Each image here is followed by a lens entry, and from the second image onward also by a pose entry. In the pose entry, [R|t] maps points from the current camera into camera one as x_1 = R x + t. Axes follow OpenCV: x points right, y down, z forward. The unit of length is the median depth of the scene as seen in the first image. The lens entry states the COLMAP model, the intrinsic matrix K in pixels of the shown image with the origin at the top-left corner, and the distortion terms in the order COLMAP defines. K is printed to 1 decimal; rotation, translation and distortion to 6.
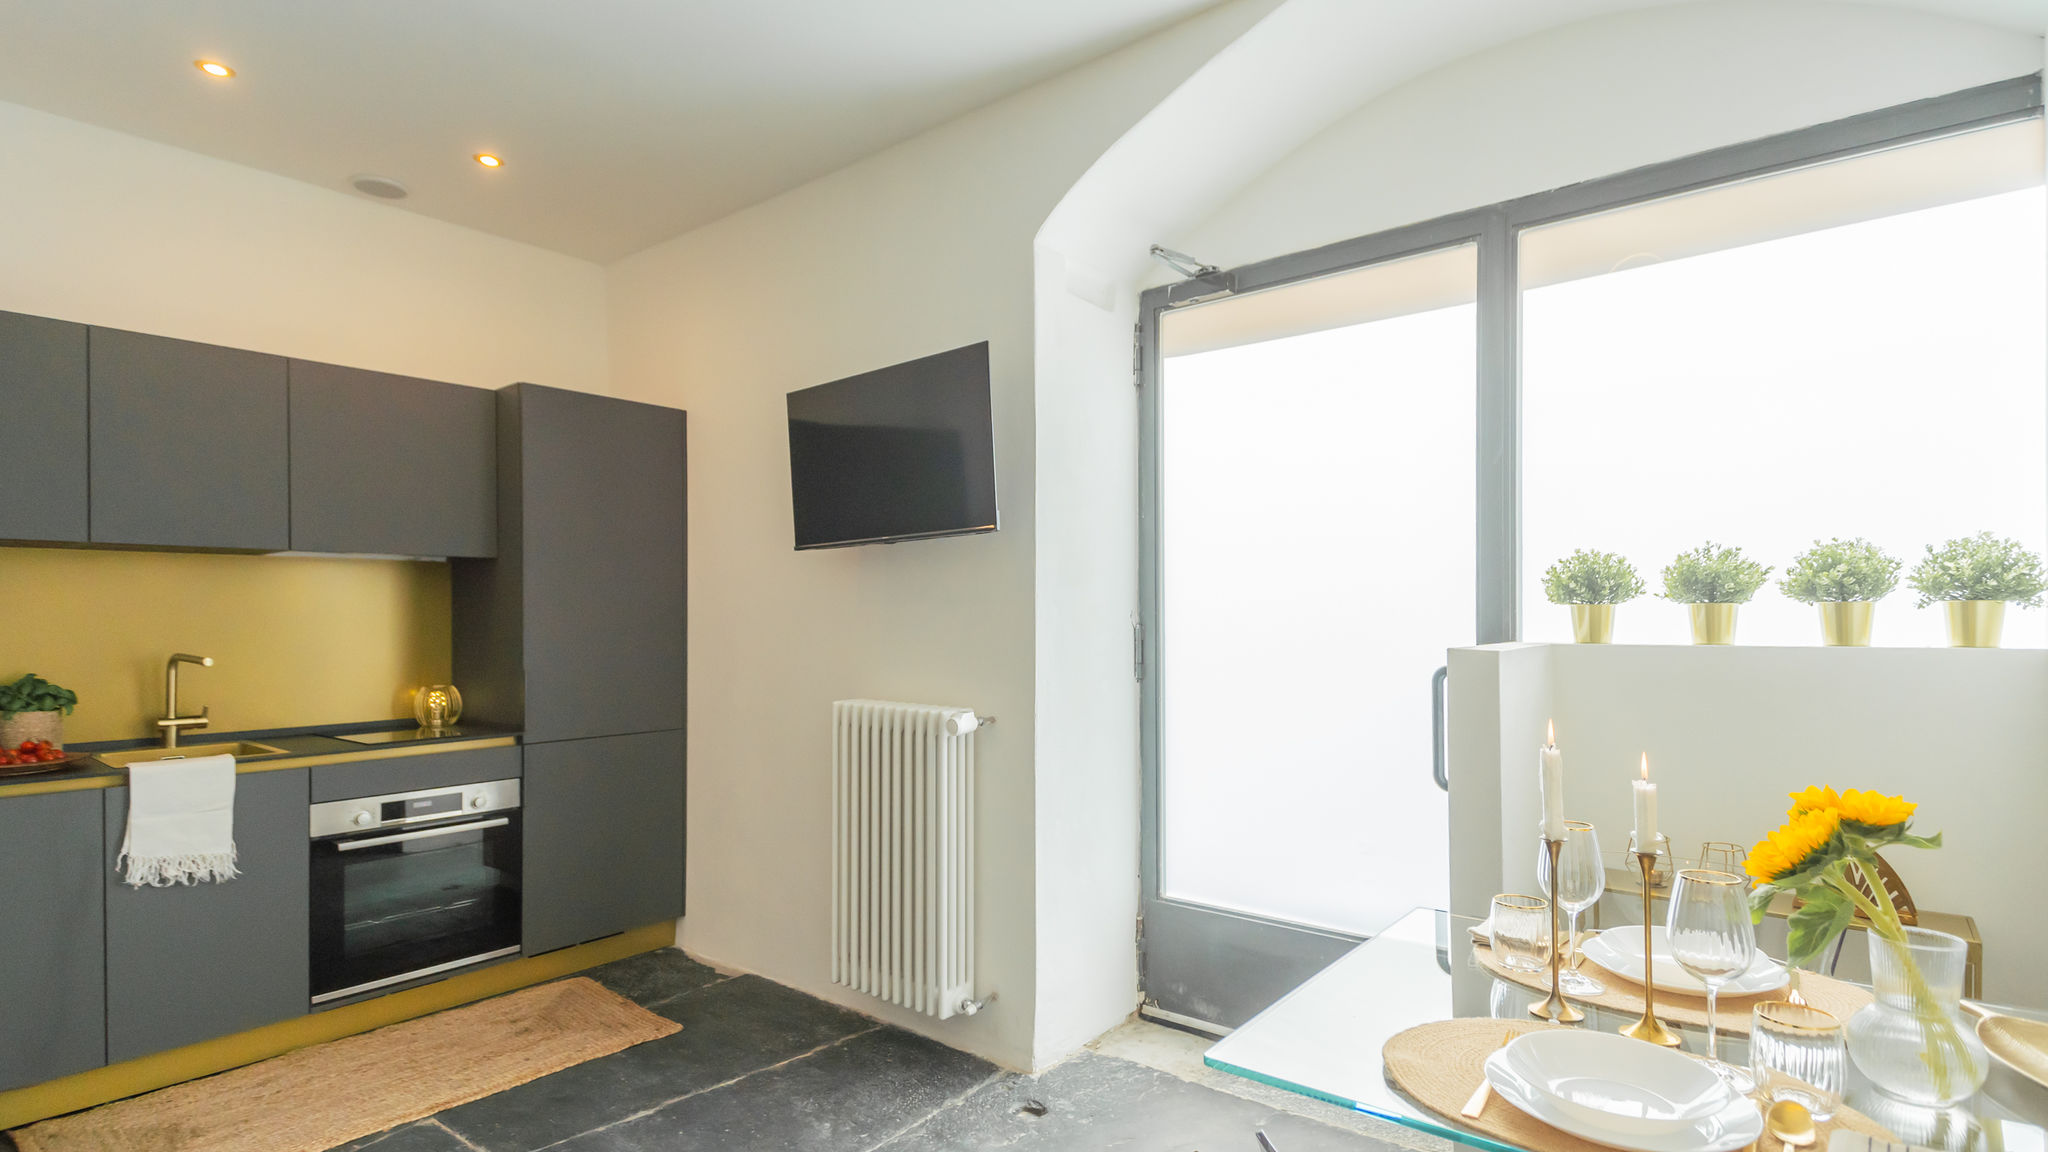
lens RADIAL K [[1007.1, 0, 1032.7], [0, 1007.1, 618.1], [0, 0, 1]] dist [0.037171, -0.014234]
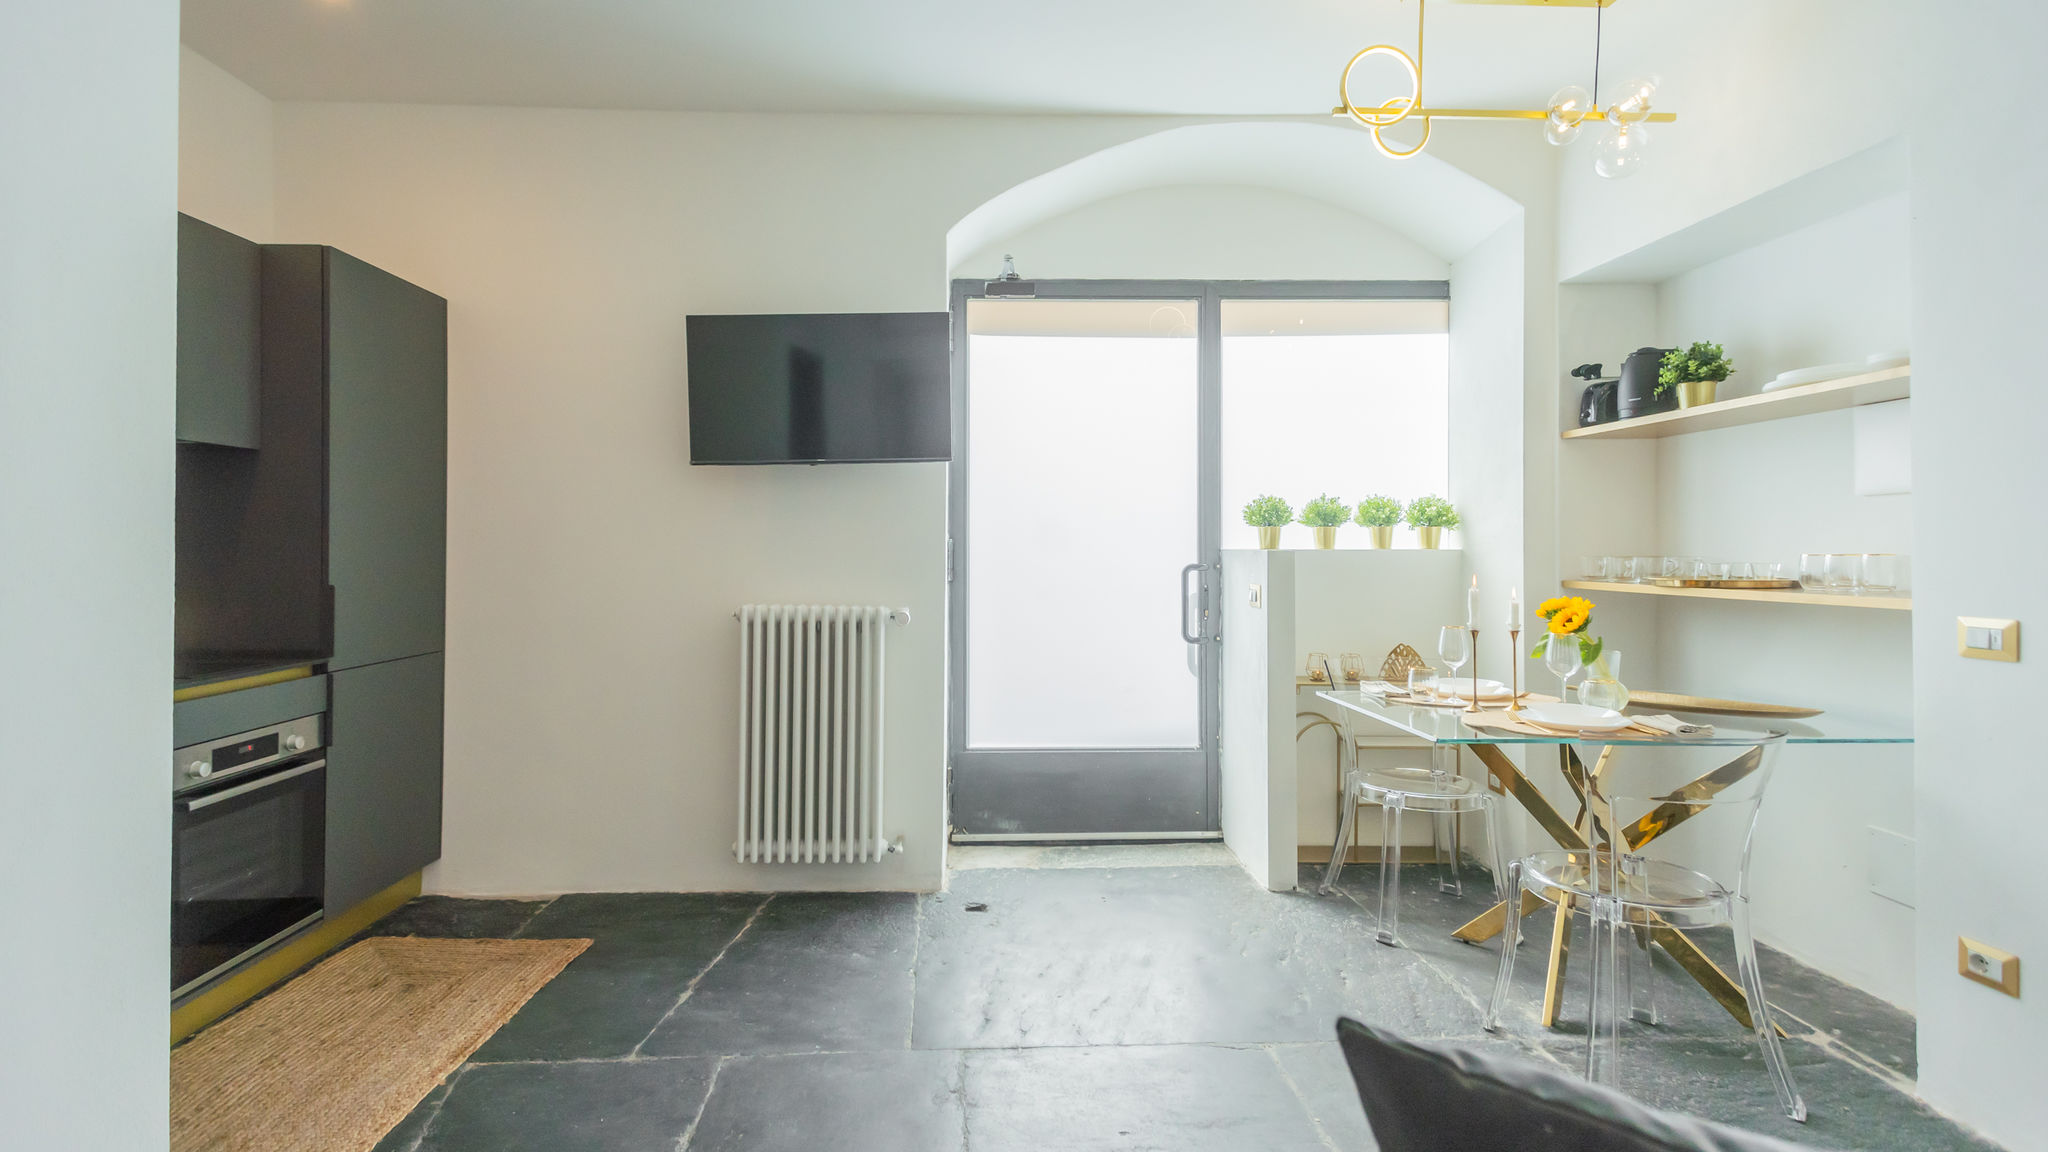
lens RADIAL K [[1007.1, 0, 979.6], [0, 1007.1, 519.1], [0, 0, 1]] dist [0.037171, -0.014234]
pose [[0.771367, 0.020582, 0.636057, -0.704974], [-0.007212, 0.999695, -0.023602, 0.014008], [-0.636349, 0.013618, 0.771281, -0.009648]]
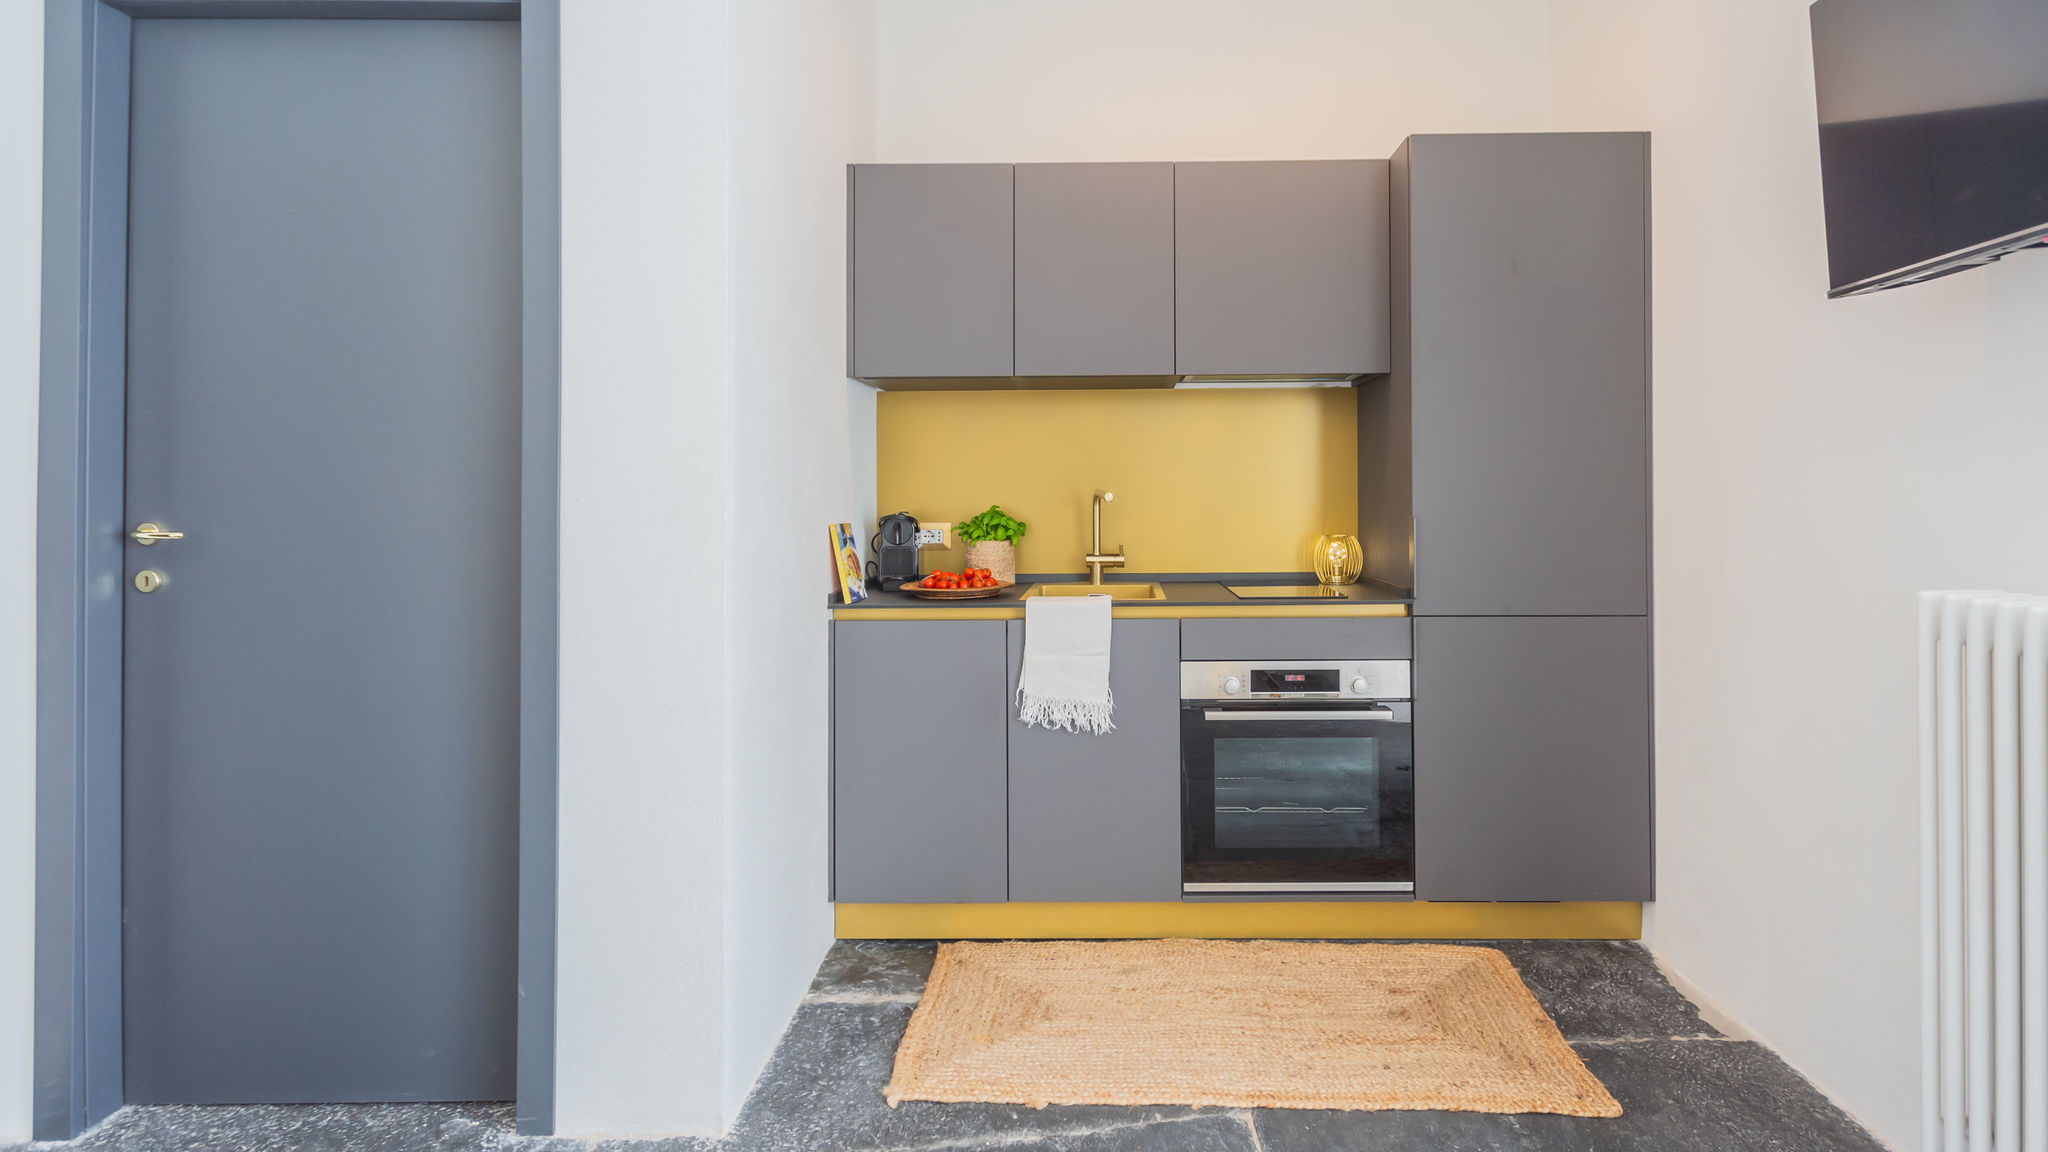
lens RADIAL K [[1050.6, 0, 1102.7], [0, 1050.6, 477.1], [0, 0, 1]] dist [0.009549, -0.002470]
pose [[0.638414, -0.006211, -0.769668, -0.057177], [0.000210, 0.999969, -0.007895, 0.031537], [0.769693, 0.004879, 0.638395, 0.368523]]
